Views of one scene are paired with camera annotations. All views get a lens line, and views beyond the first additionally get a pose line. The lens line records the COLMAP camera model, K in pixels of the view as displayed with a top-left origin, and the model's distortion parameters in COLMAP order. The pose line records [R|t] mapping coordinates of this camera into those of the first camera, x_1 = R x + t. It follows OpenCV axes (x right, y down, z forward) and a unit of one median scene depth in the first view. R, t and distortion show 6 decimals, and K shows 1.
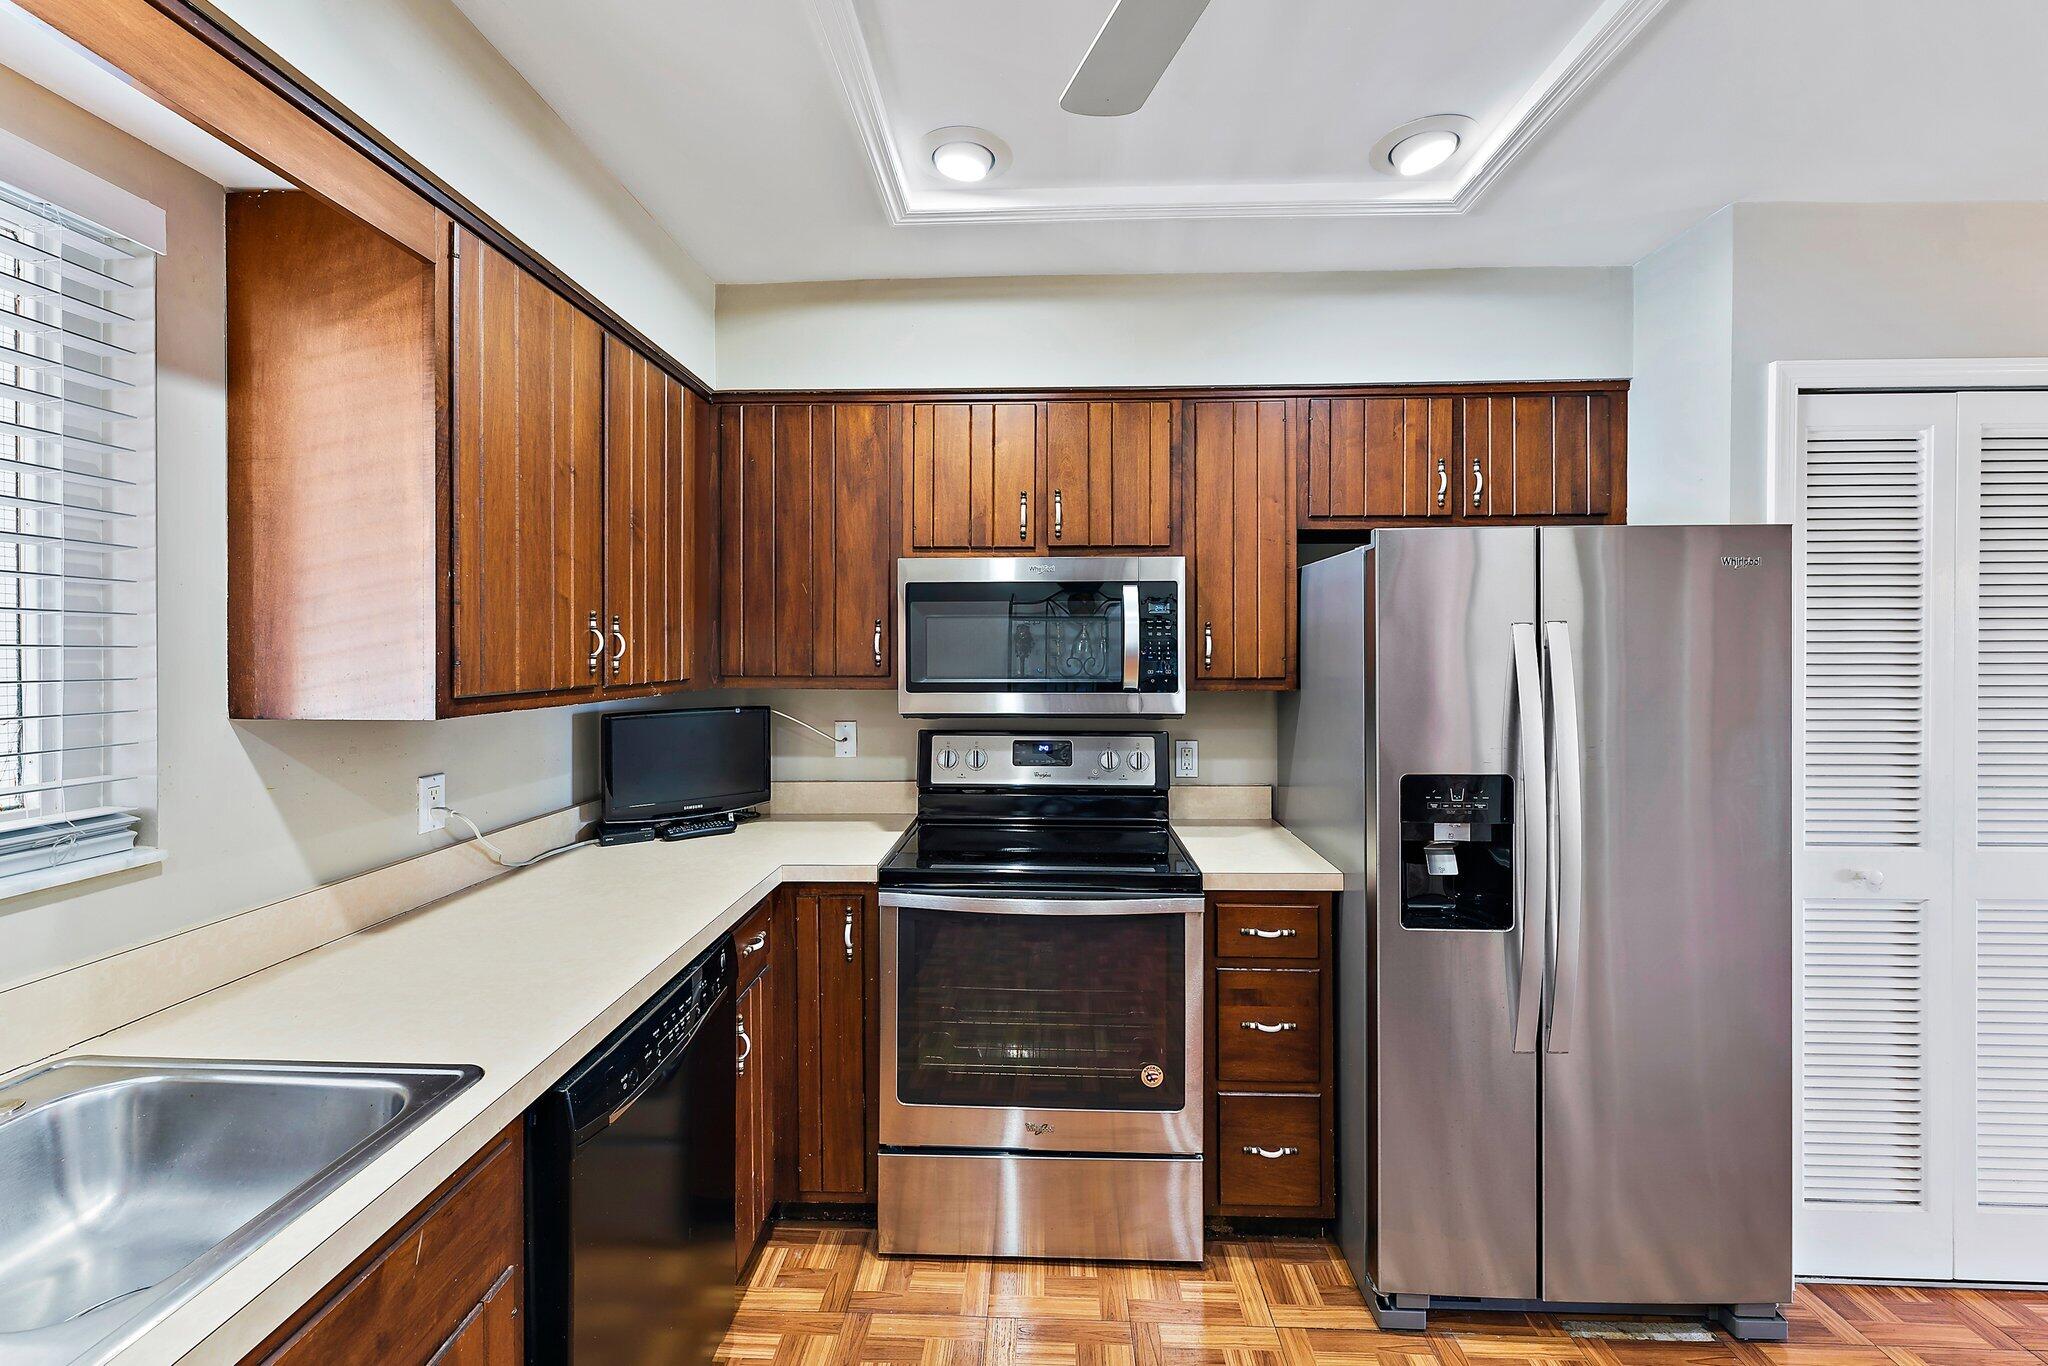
lens RADIAL K [[841.3, 0, 1010.9], [0, 841.3, 654.7], [0, 0, 1]] dist [0.001464, -0.000633]
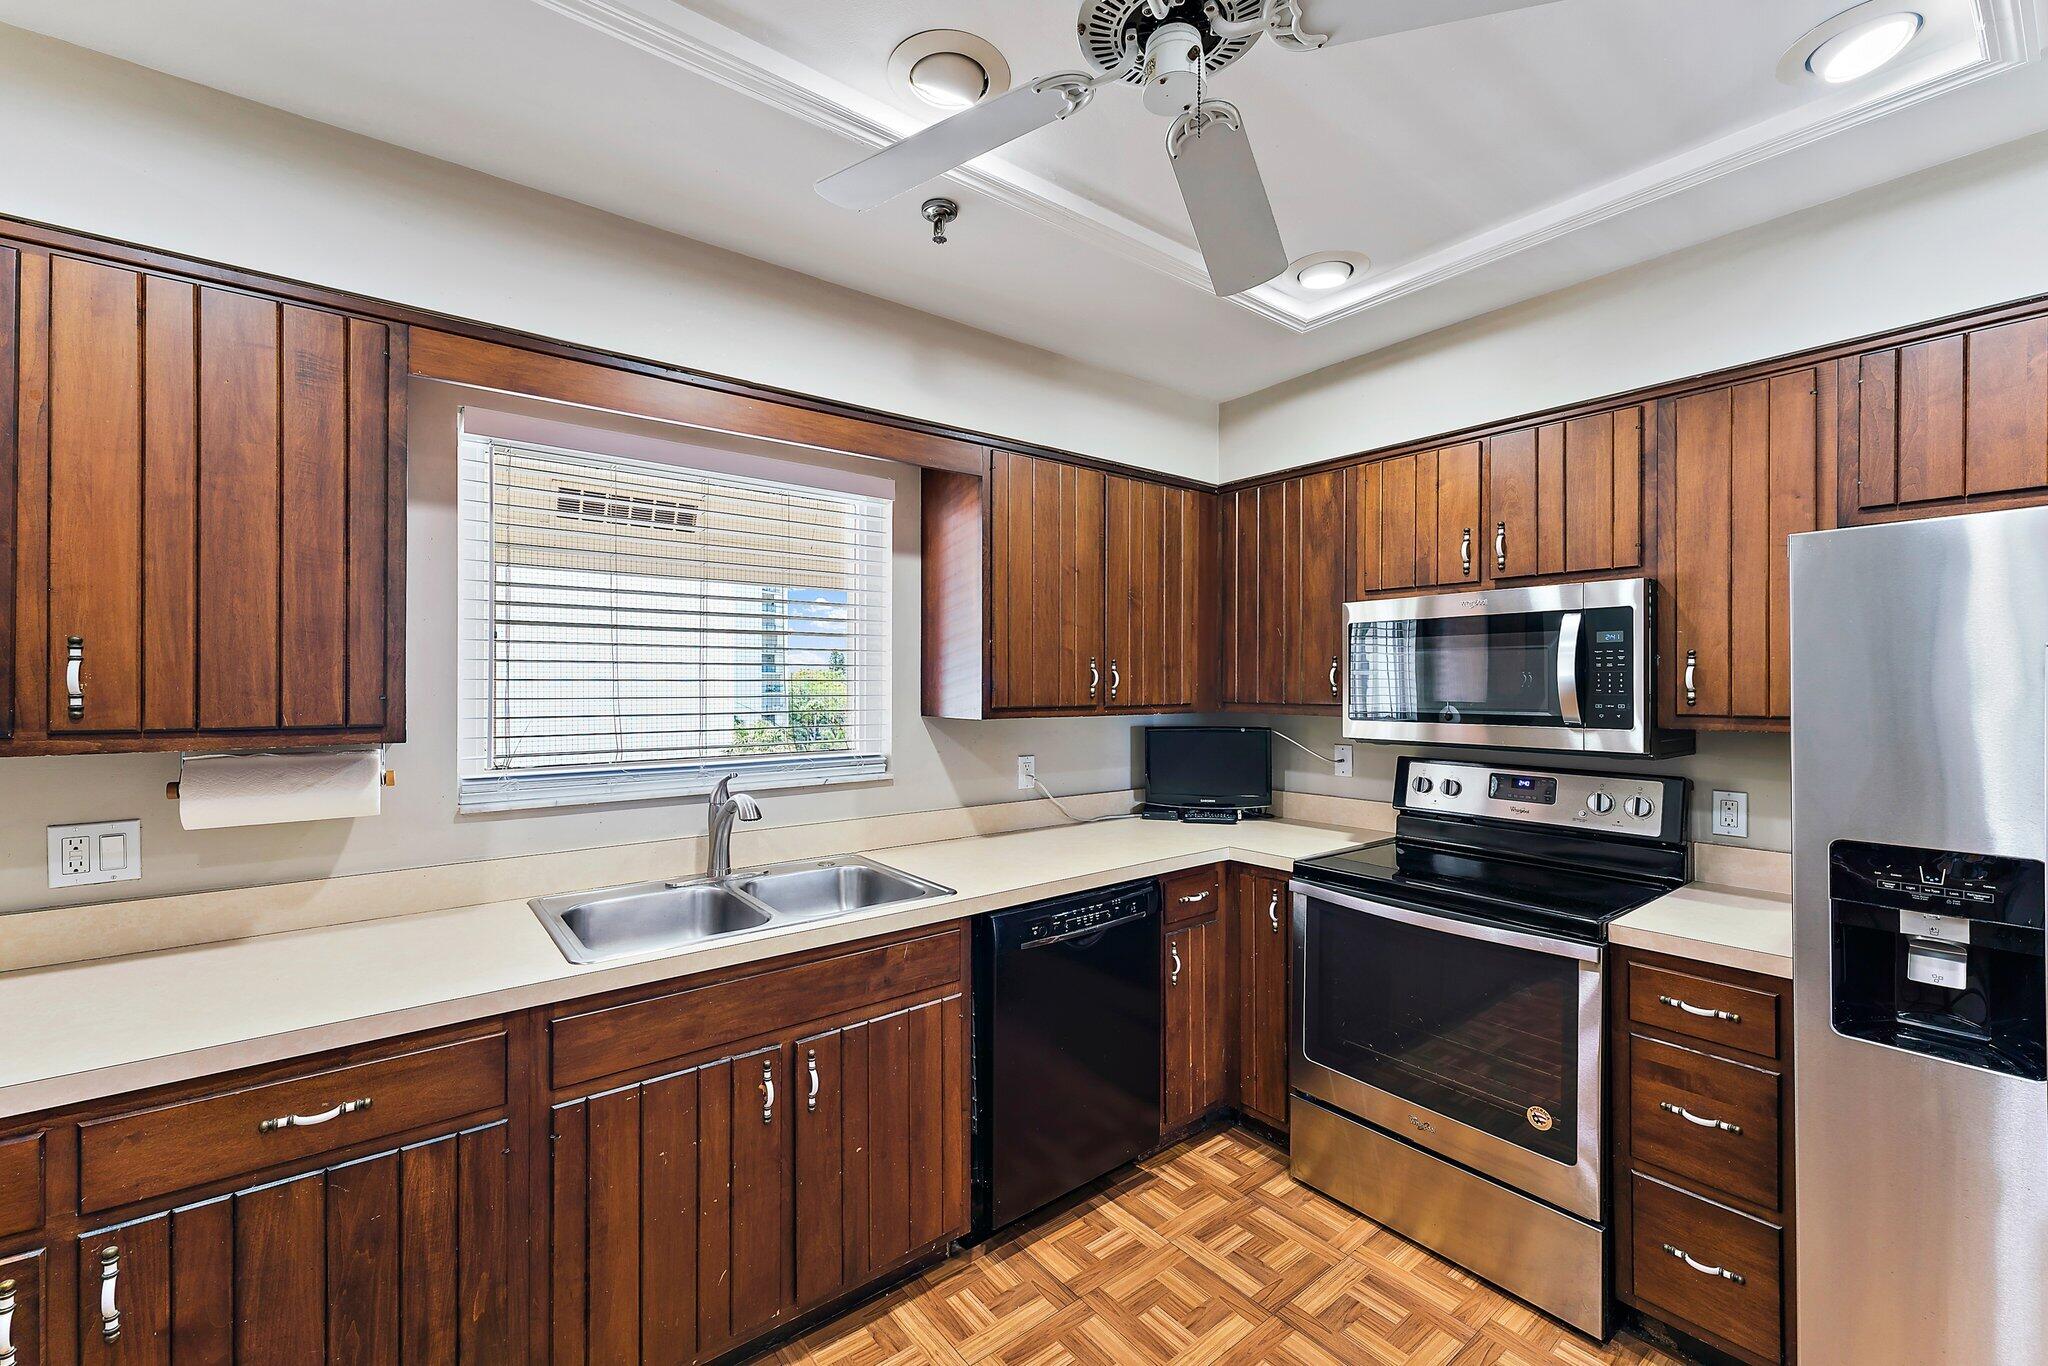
lens RADIAL K [[841.3, 0, 1031.4], [0, 841.3, 682.3], [0, 0, 1]] dist [0.001464, -0.000633]
pose [[0.651747, 0.000139, -0.758437, 0.513600], [-0.004094, 0.999986, -0.003334, -0.000006], [0.758426, 0.005278, 0.651738, -0.085728]]
